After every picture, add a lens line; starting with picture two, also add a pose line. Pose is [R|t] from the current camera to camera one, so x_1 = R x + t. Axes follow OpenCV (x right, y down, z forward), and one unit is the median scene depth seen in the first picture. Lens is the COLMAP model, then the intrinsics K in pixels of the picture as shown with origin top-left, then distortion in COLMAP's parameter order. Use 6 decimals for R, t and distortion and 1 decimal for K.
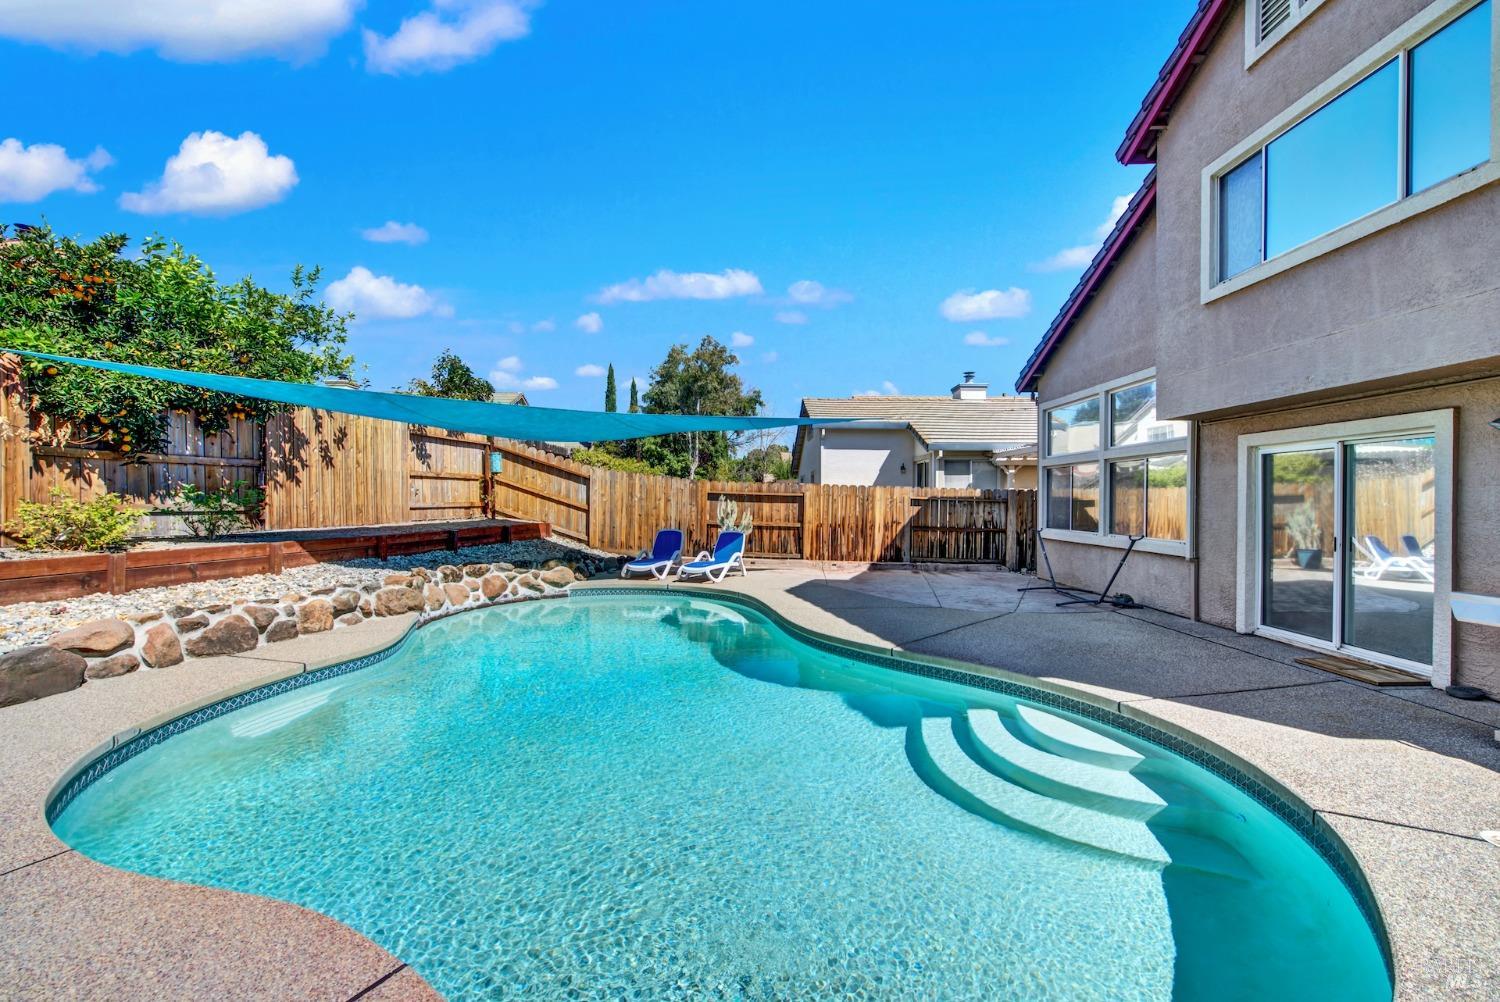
lens RADIAL K [[600.8, 0, 756.4], [0, 600.8, 502.2], [0, 0, 1]] dist [0.012058, -0.005953]
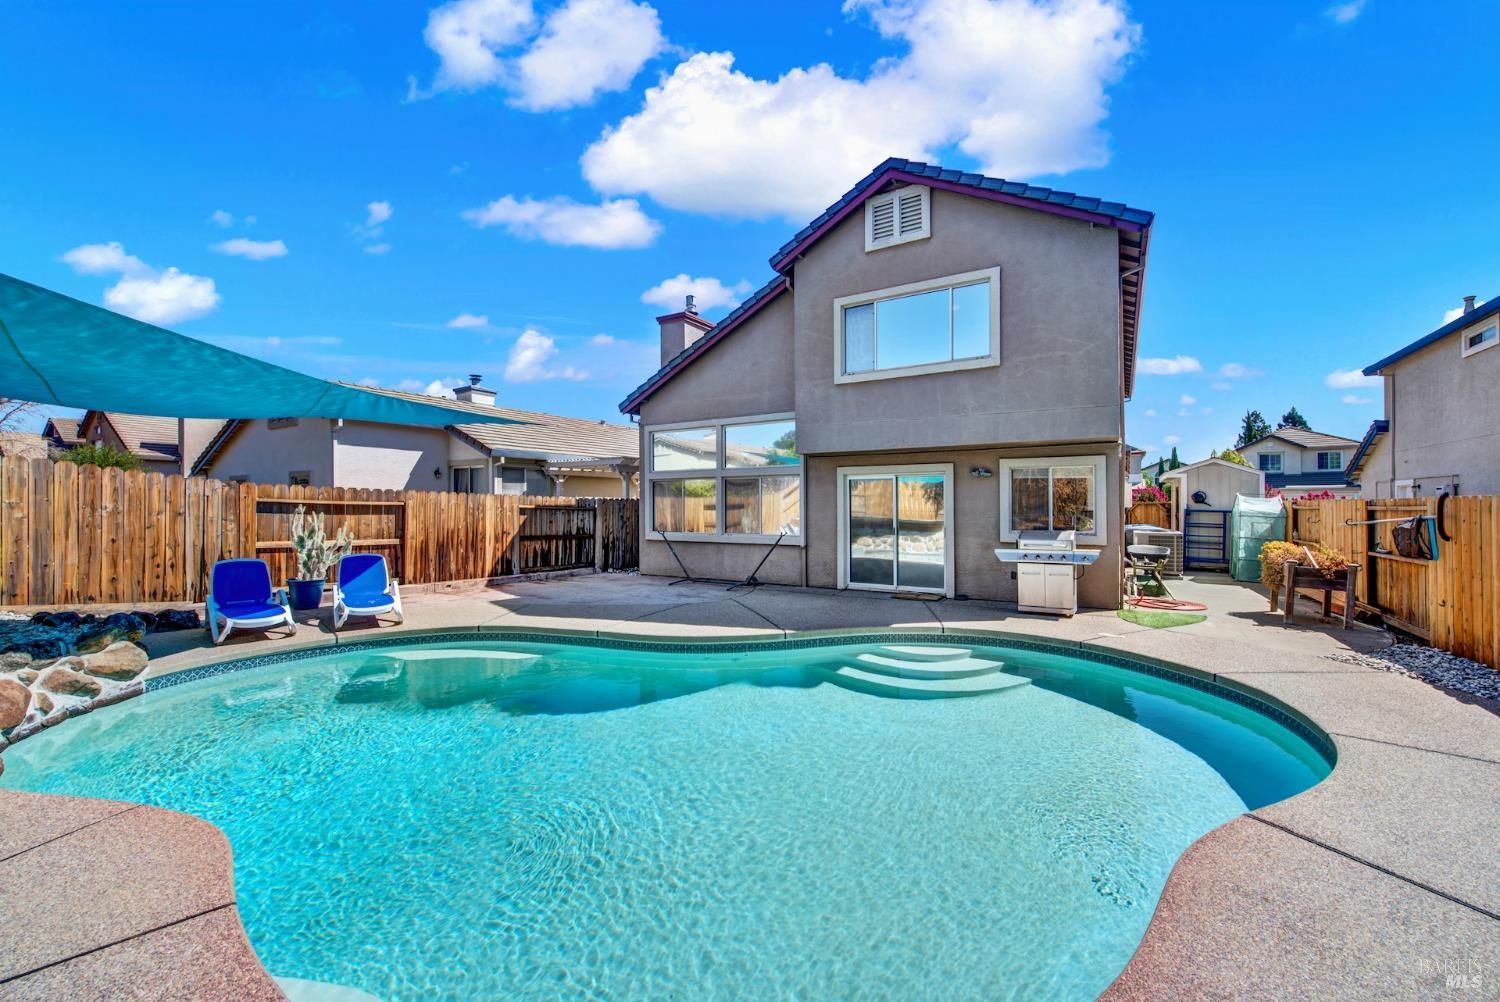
lens RADIAL K [[600.8, 0, 756.4], [0, 600.8, 502.2], [0, 0, 1]] dist [0.012058, -0.005953]
pose [[0.529021, -0.001980, 0.848606, -0.488935], [0.009938, 0.999943, -0.003863, -0.009333], [-0.848551, 0.010477, 0.529011, 0.236004]]
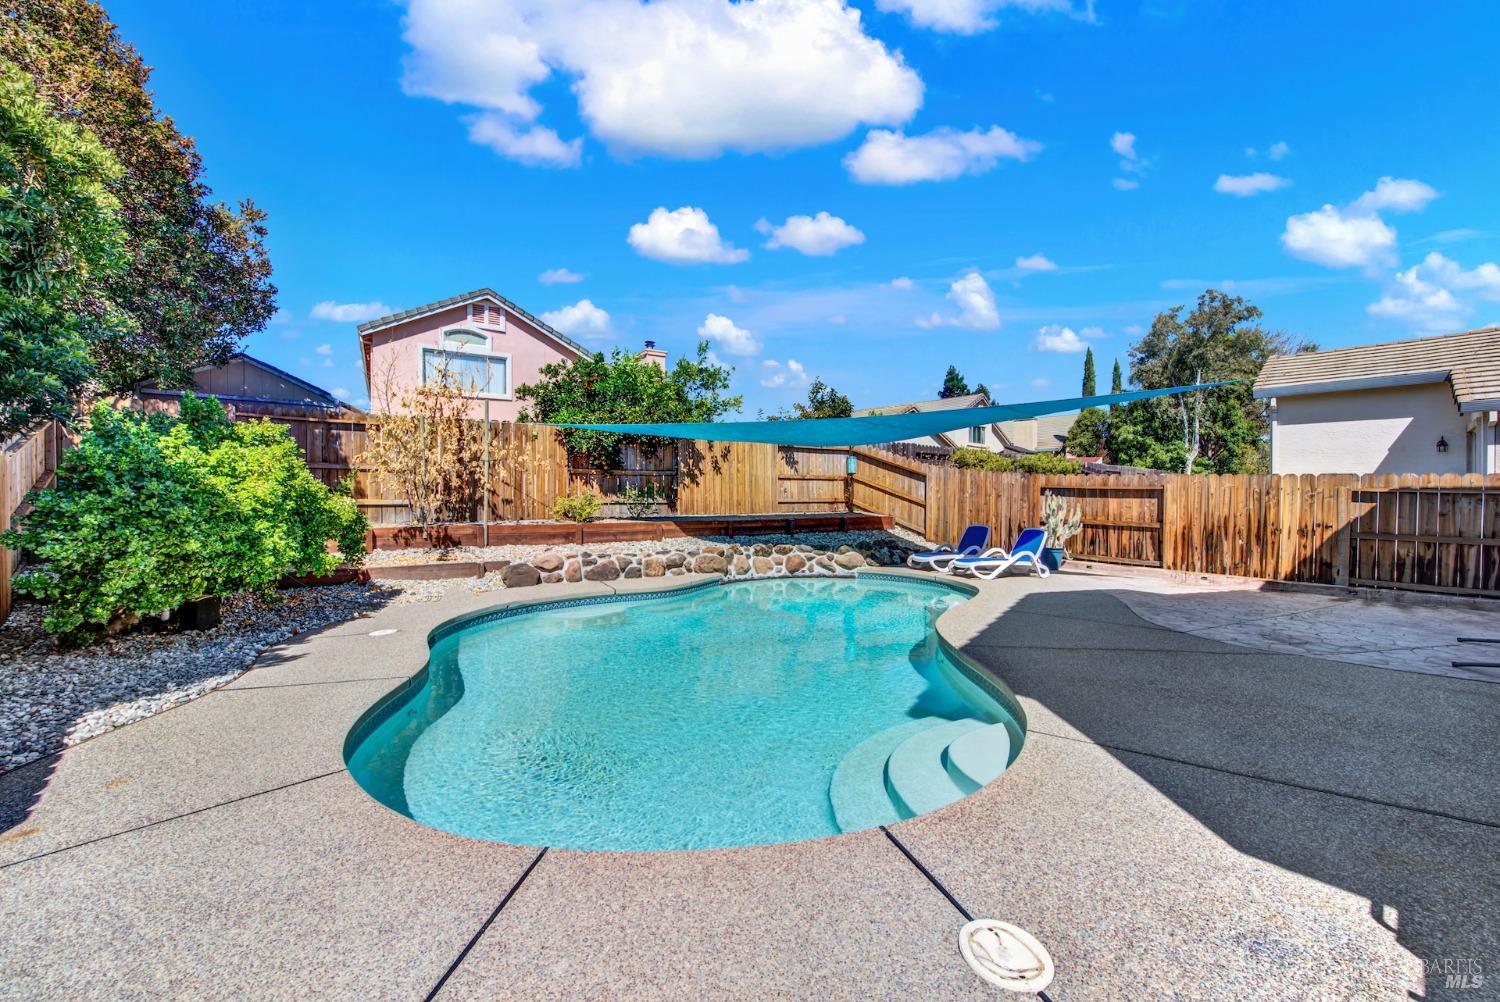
lens RADIAL K [[600.8, 0, 756.4], [0, 600.8, 502.2], [0, 0, 1]] dist [0.012058, -0.005953]
pose [[0.673914, 0.001863, -0.738807, 0.420598], [-0.001040, 0.999998, 0.001573, 0.008250], [0.738809, -0.000292, 0.673915, 0.075312]]
